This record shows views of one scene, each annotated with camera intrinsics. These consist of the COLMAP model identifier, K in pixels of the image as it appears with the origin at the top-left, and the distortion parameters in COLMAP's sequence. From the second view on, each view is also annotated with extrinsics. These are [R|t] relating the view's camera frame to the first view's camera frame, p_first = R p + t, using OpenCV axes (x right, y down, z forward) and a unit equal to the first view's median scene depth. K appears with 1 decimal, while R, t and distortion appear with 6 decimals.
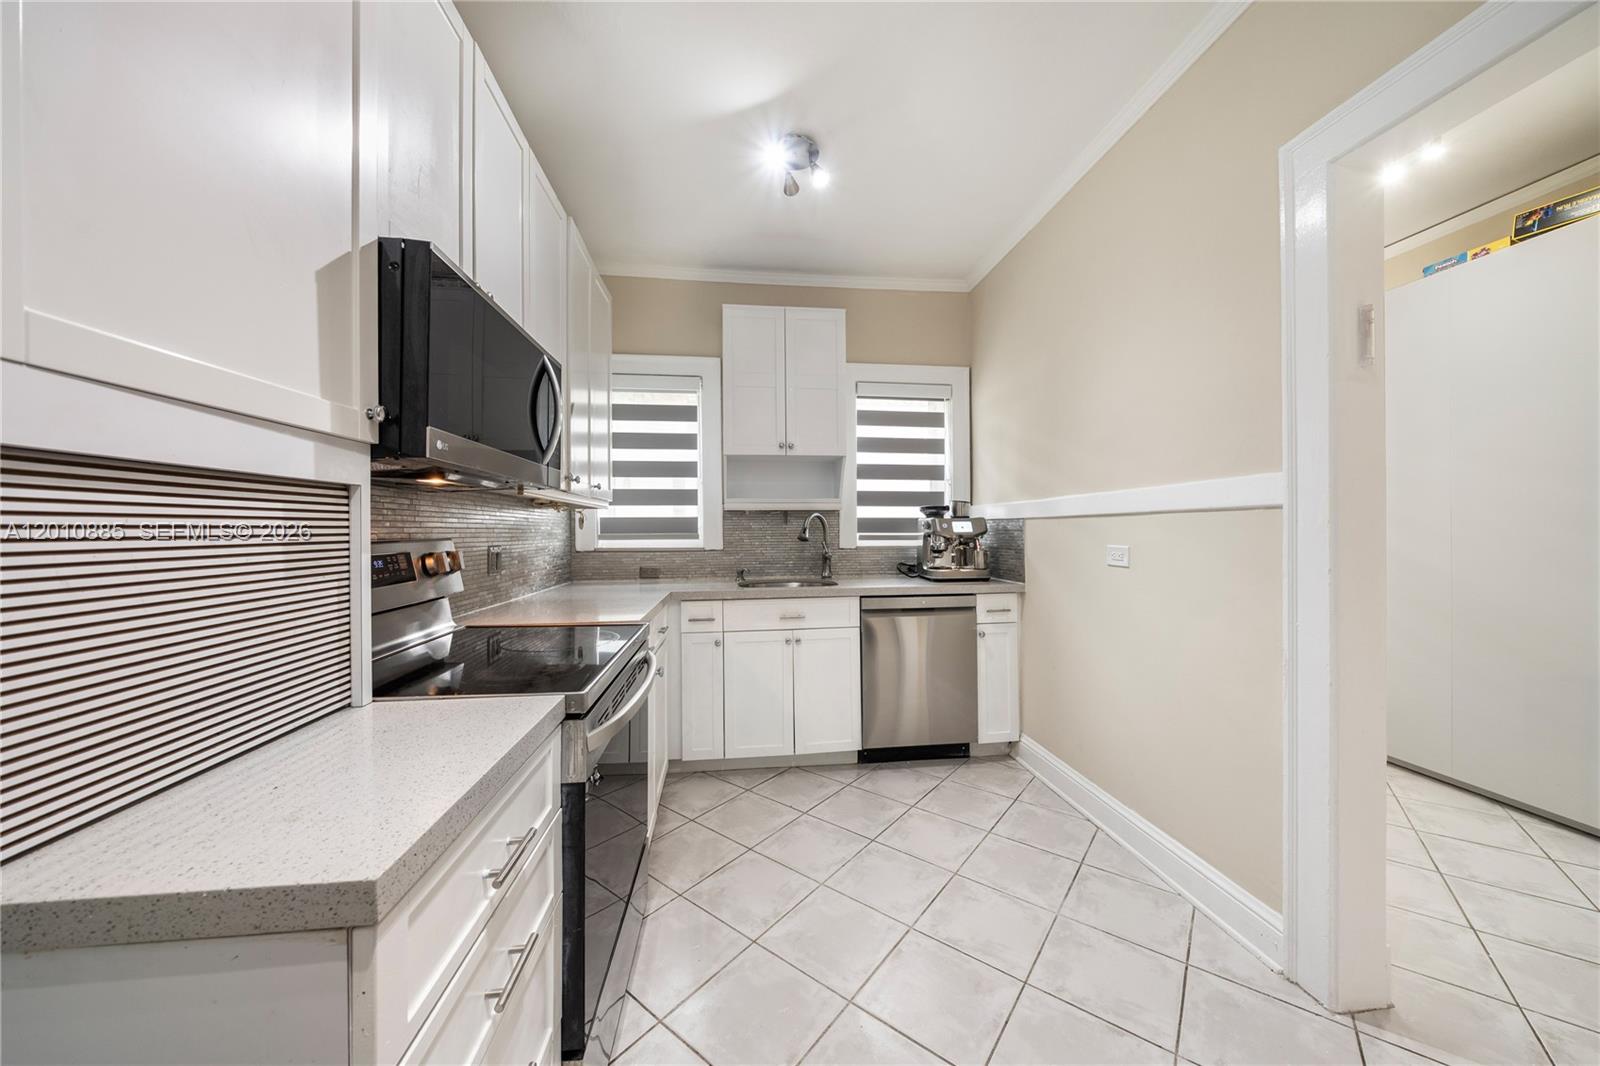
lens RADIAL K [[550.9, 0, 807.2], [0, 550.9, 517.2], [0, 0, 1]] dist [-0.009283, 0.000643]
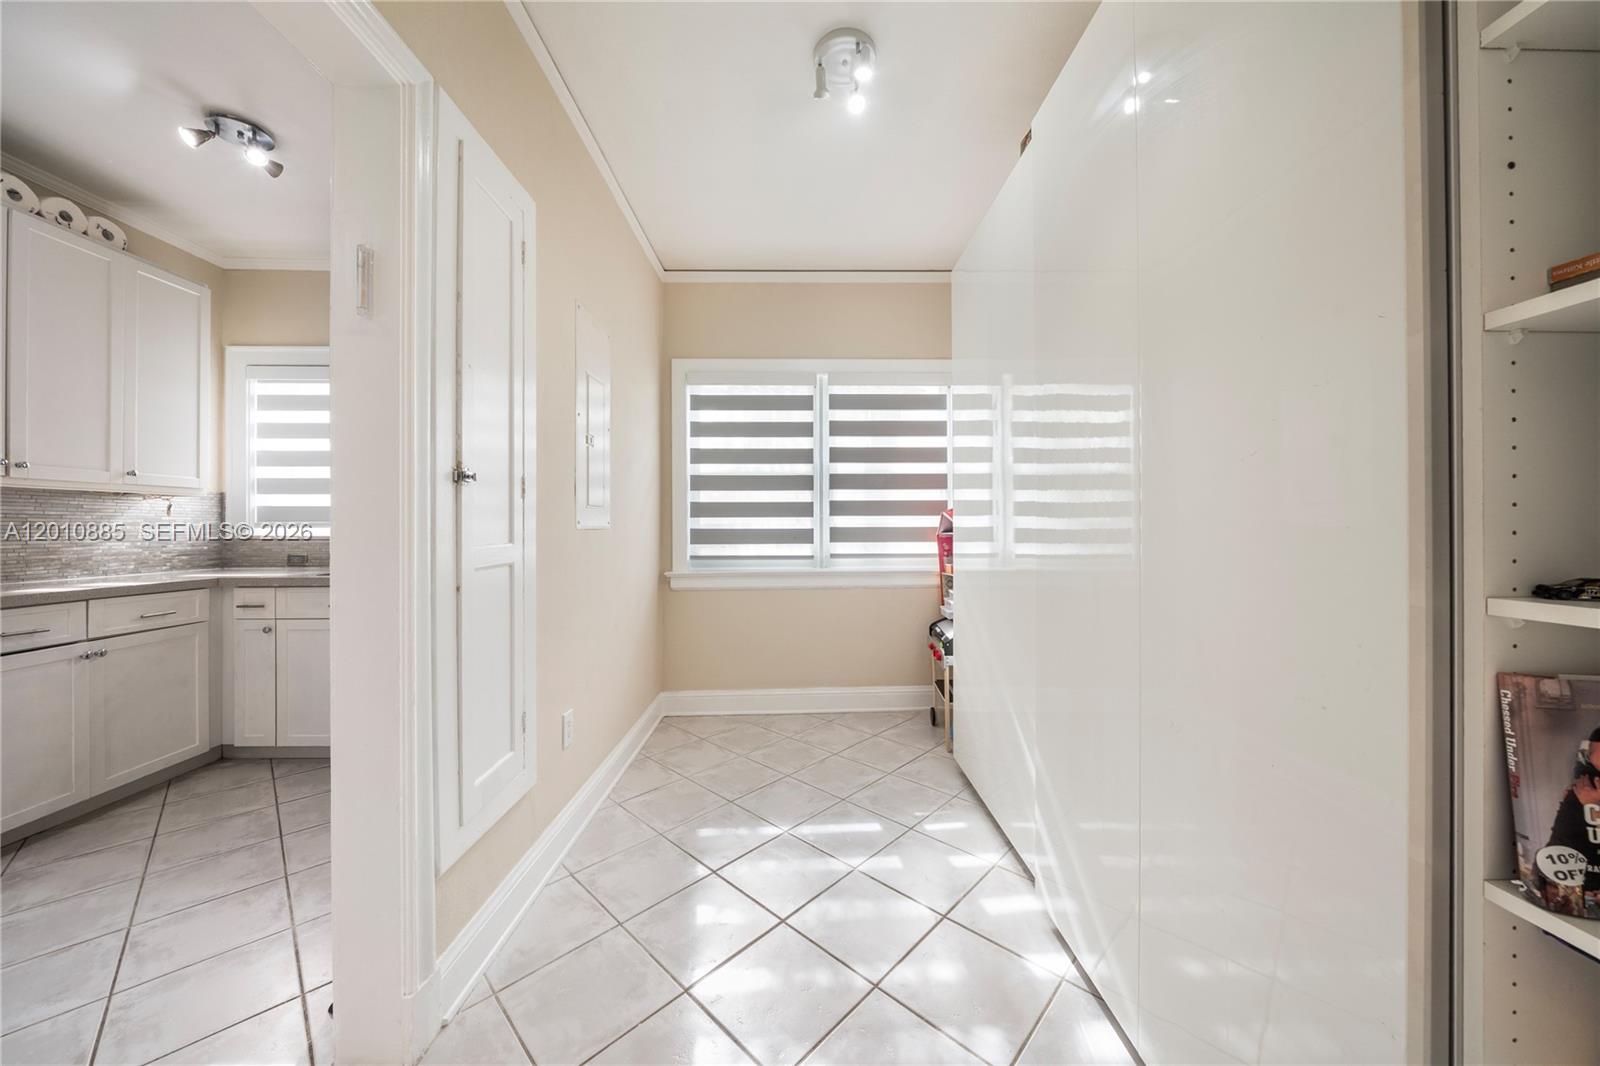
lens RADIAL K [[550.9, 0, 807.9], [0, 550.9, 527.1], [0, 0, 1]] dist [-0.009283, 0.000643]
pose [[0.994944, -0.000085, -0.100436, 0.844217], [0.003425, 0.999447, 0.033089, 0.012644], [0.100378, -0.033266, 0.994393, 0.117191]]
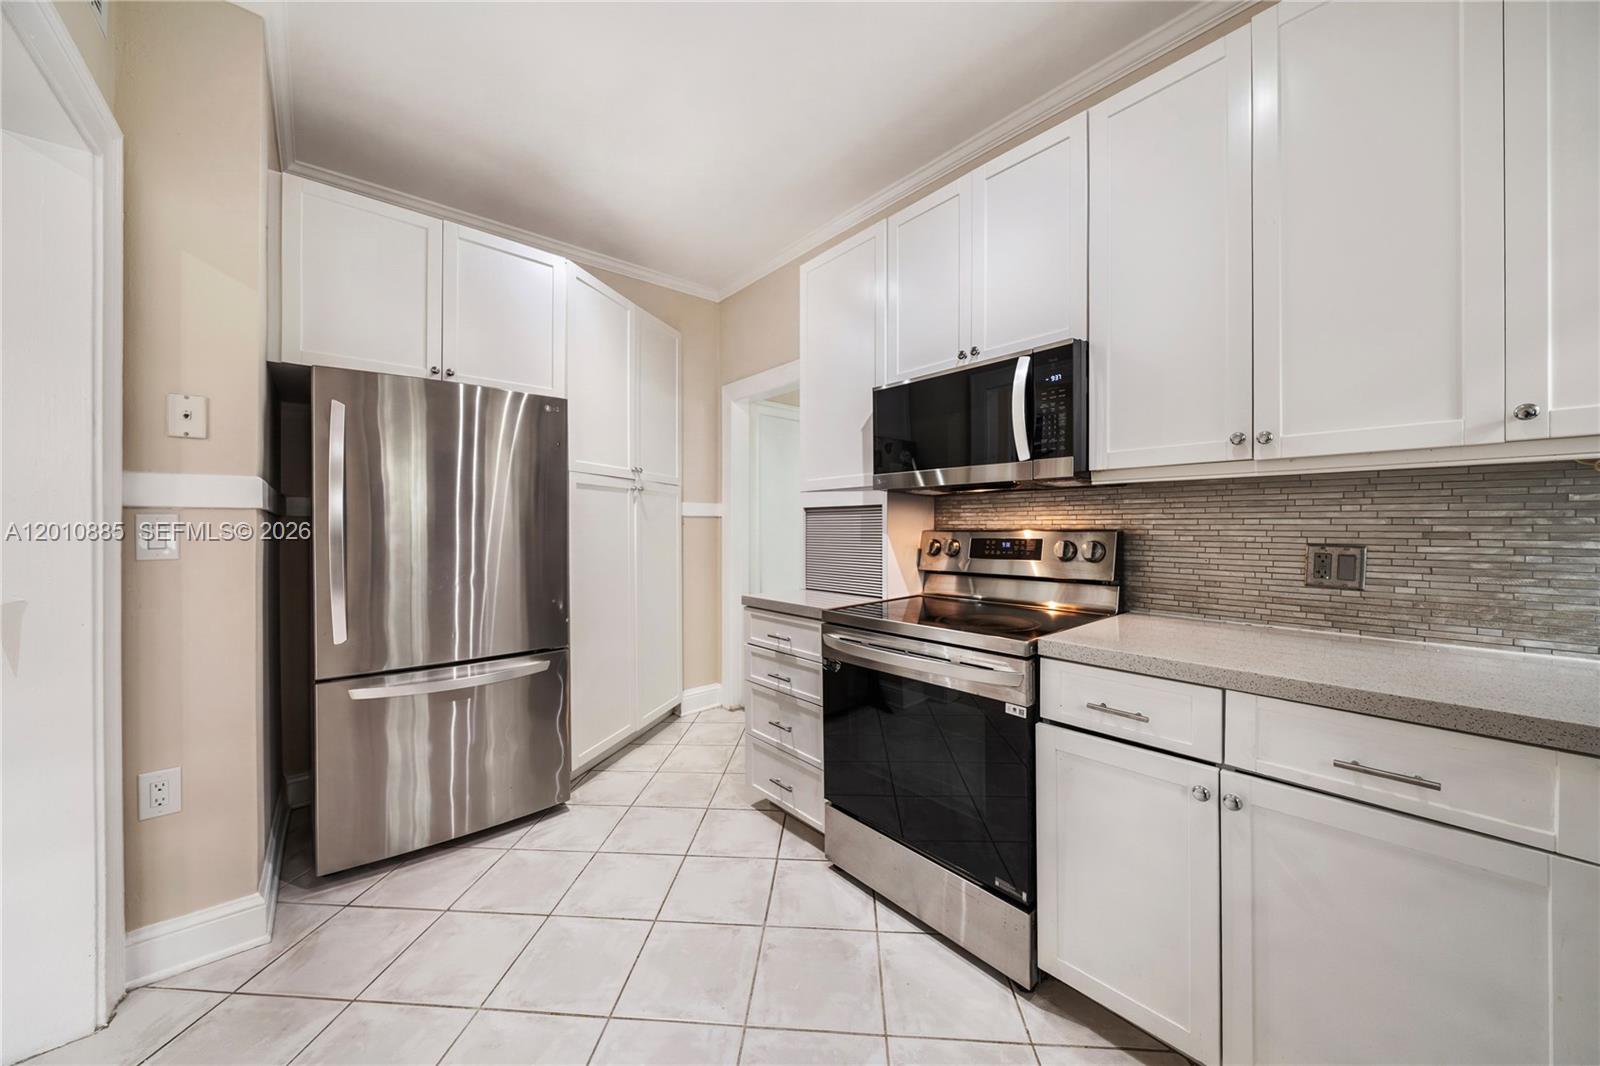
lens RADIAL K [[550.9, 0, 806.0], [0, 550.9, 522.1], [0, 0, 1]] dist [-0.009283, 0.000643]
pose [[-0.826892, 0.004156, -0.562345, 0.250485], [0.020171, 0.999548, -0.022273, 0.020413], [0.561998, -0.029761, -0.826603, 0.902983]]
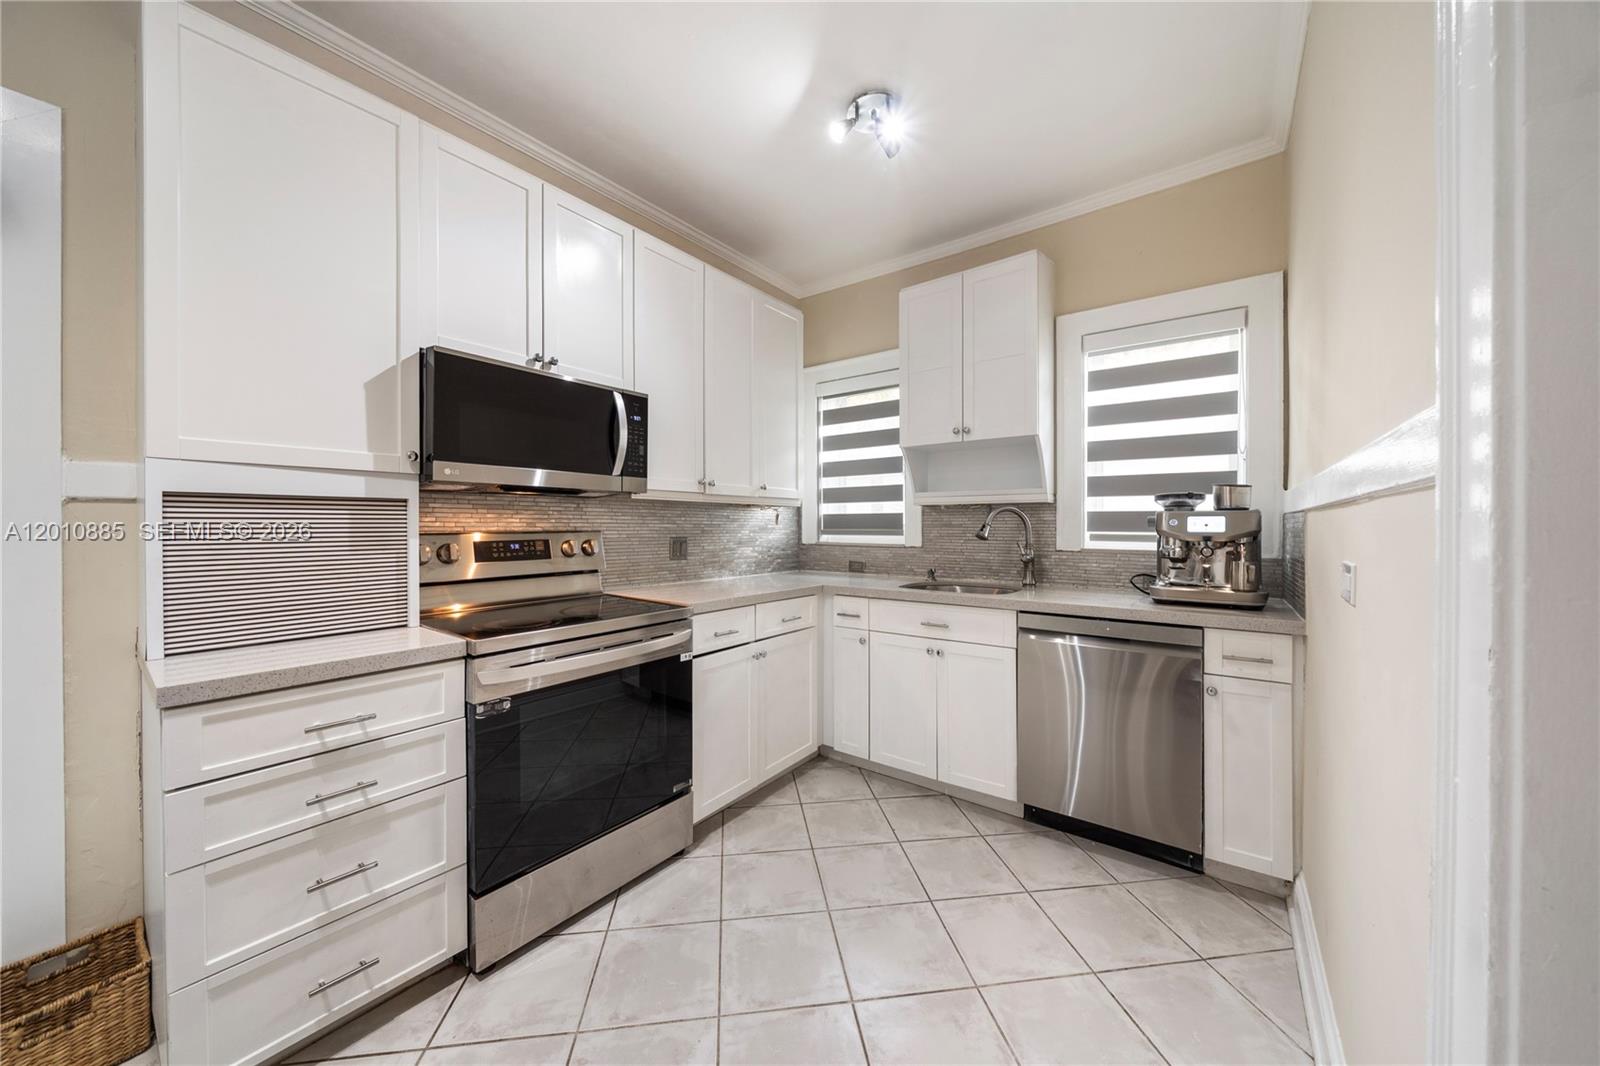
lens RADIAL K [[550.9, 0, 800.1], [0, 550.9, 519.4], [0, 0, 1]] dist [-0.009283, 0.000643]
pose [[0.716808, -0.001720, -0.697268, 0.414213], [0.010600, 0.999908, 0.008430, 0.001532], [0.697190, -0.013434, 0.716761, 0.204469]]
